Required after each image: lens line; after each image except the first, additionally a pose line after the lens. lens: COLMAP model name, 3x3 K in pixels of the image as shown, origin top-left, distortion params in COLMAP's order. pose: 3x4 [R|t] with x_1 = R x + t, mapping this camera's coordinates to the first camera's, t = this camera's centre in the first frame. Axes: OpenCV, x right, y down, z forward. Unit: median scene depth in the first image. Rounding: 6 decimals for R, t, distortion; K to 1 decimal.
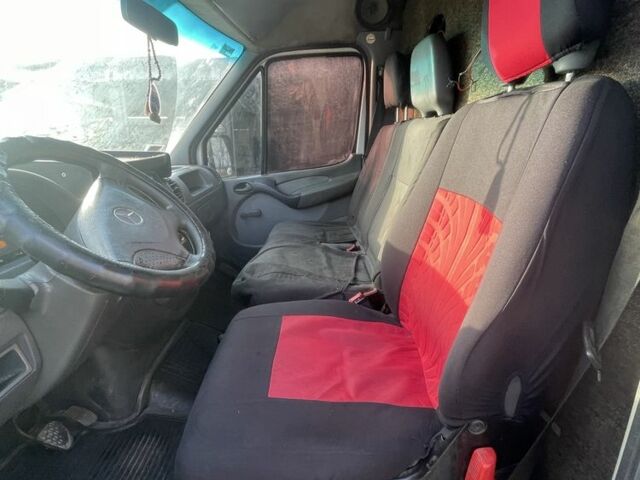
lens RADIAL K [[353.1, 0, 320.0], [0, 353.1, 240.0], [0, 0, 1]] dist [-0.001635, -0.000344]
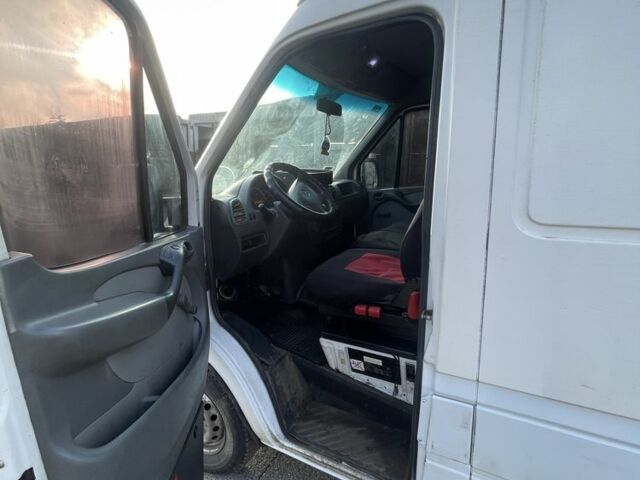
lens RADIAL K [[445.9, 0, 320.0], [0, 445.9, 240.0], [0, 0, 1]] dist [0.044254, 0.000020]
pose [[0.878467, 0.088029, -0.469624, 0.490466], [-0.137056, 0.988003, -0.071178, 0.215253], [0.457724, 0.126892, 0.879993, -0.780490]]
